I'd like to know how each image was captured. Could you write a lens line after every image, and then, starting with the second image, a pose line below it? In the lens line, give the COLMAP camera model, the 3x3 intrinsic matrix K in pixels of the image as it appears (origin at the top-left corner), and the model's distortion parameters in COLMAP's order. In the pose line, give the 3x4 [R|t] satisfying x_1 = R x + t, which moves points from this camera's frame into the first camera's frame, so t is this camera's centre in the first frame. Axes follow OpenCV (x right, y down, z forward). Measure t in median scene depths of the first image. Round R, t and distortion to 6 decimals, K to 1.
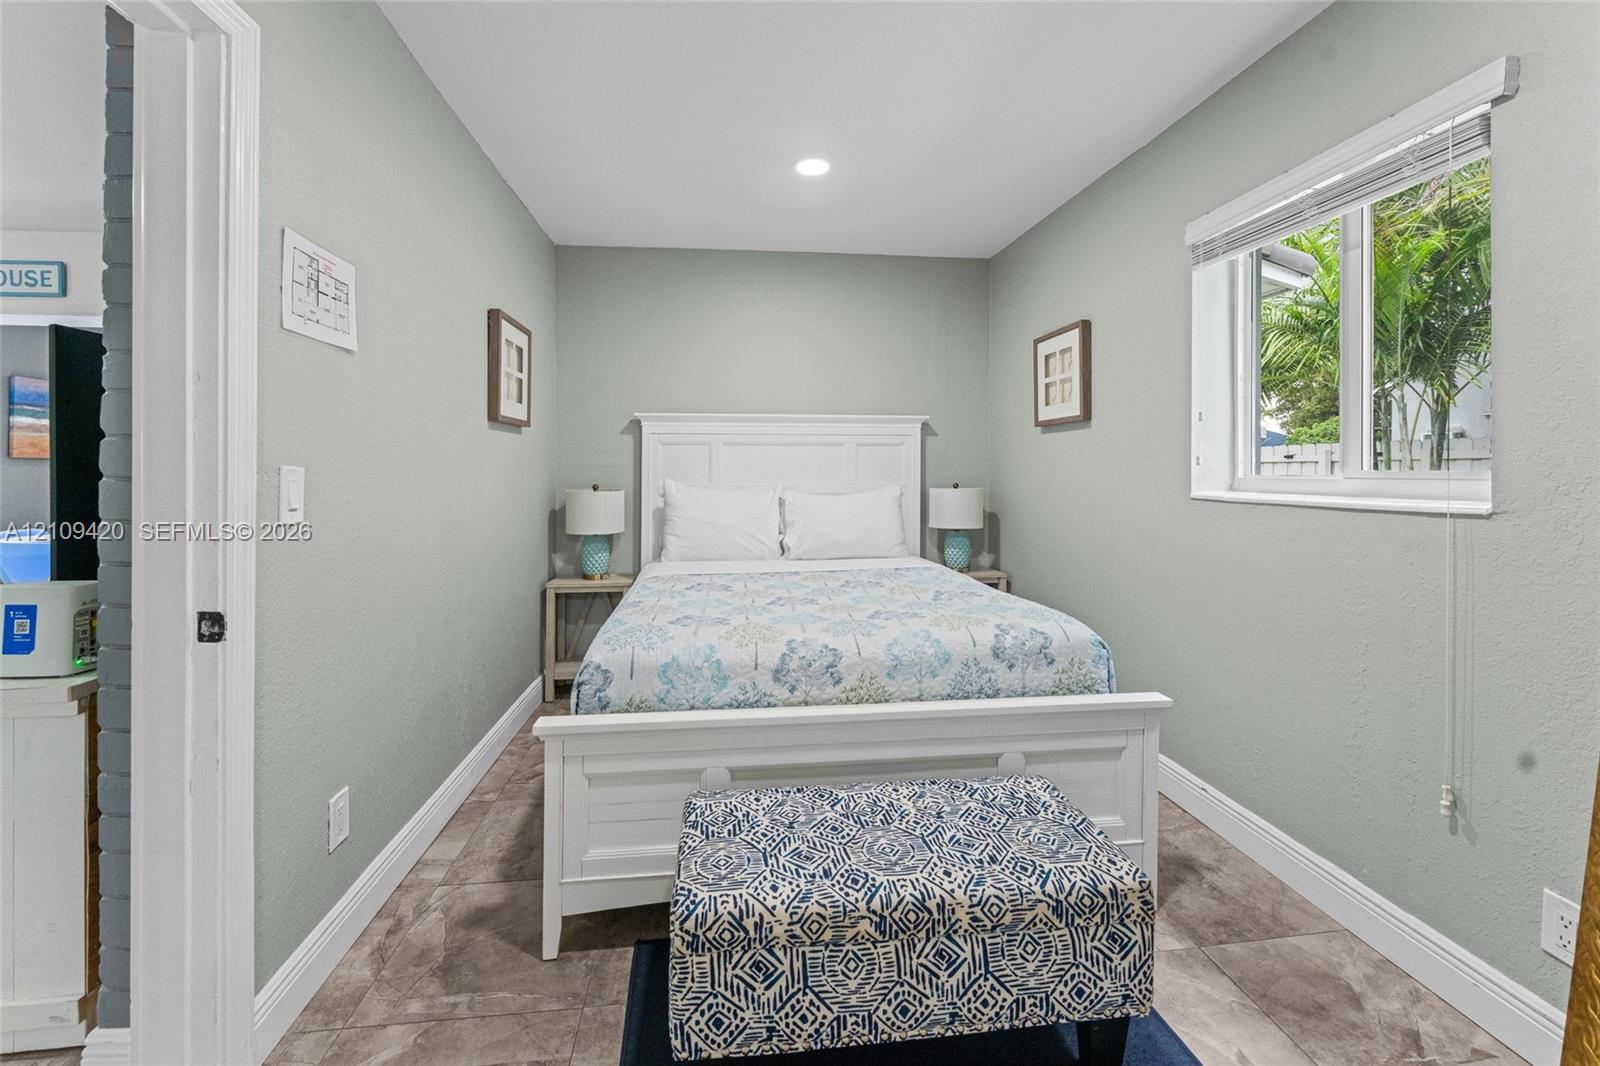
lens RADIAL K [[664.5, 0, 800.4], [0, 664.5, 481.9], [0, 0, 1]] dist [0.000502, 0.000094]
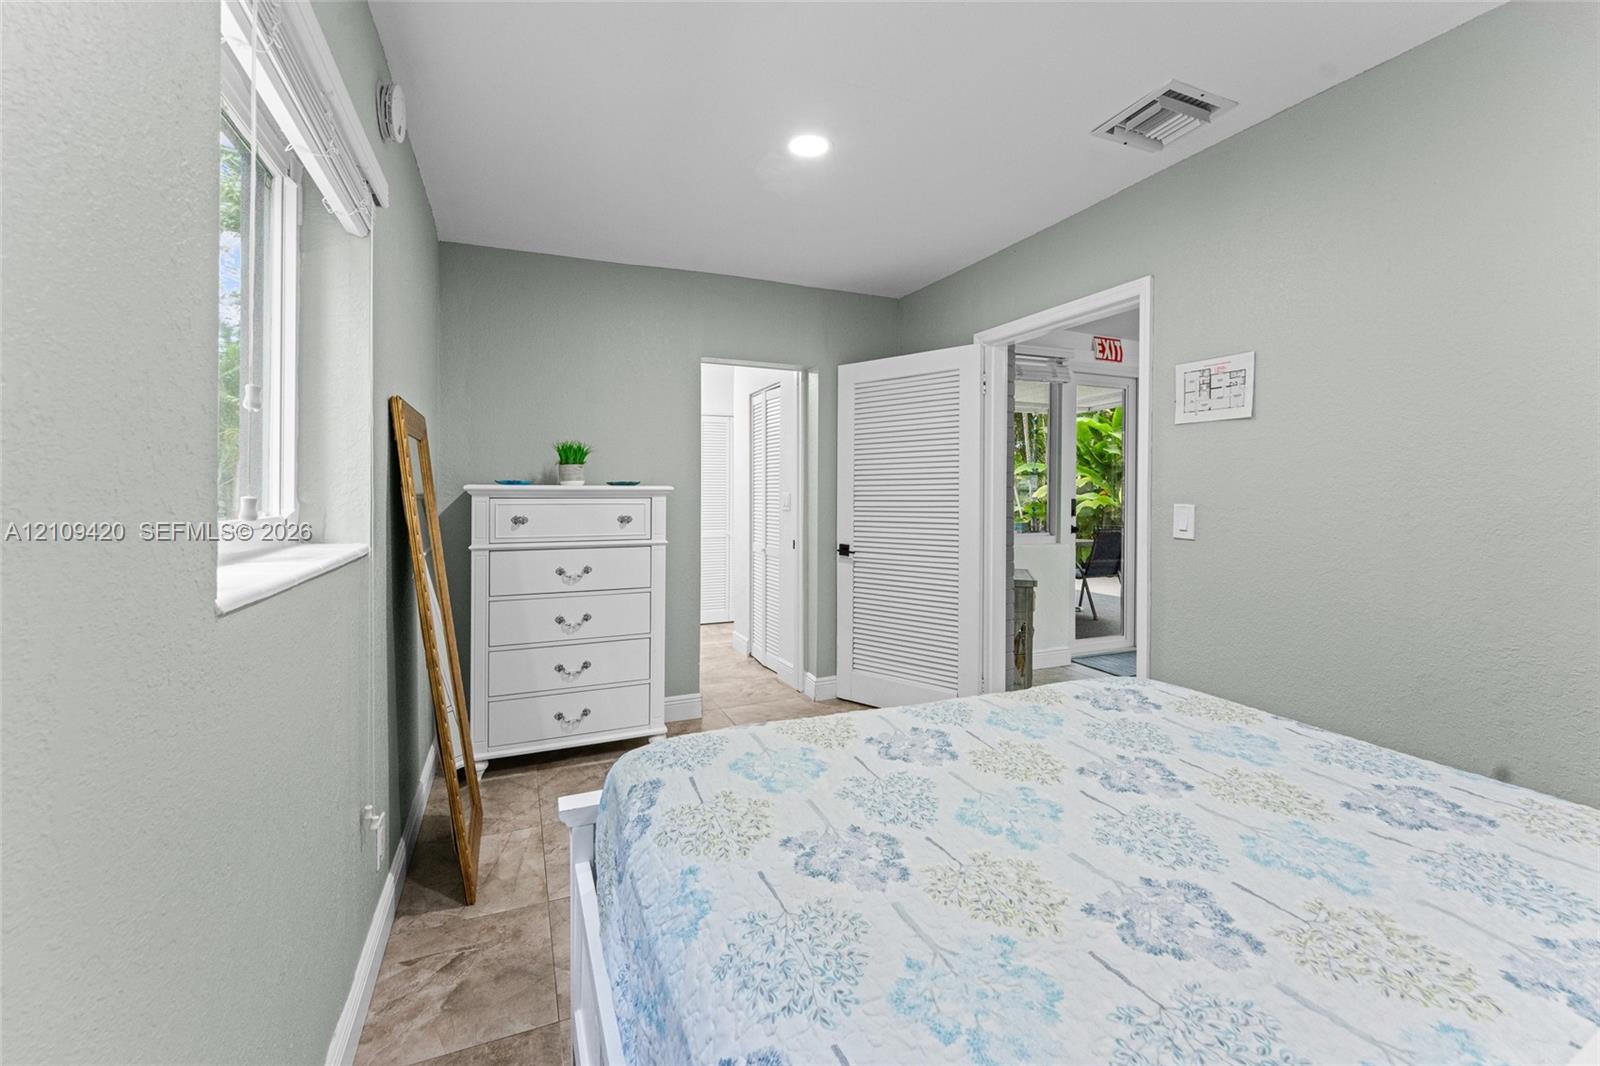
lens RADIAL K [[664.5, 0, 800.4], [0, 664.5, 481.9], [0, 0, 1]] dist [0.000502, 0.000094]
pose [[-0.958423, -0.006669, -0.285275, 0.612487], [-0.006878, 0.999976, -0.000270, -0.069574], [0.285270, 0.001703, -0.958446, 2.230632]]
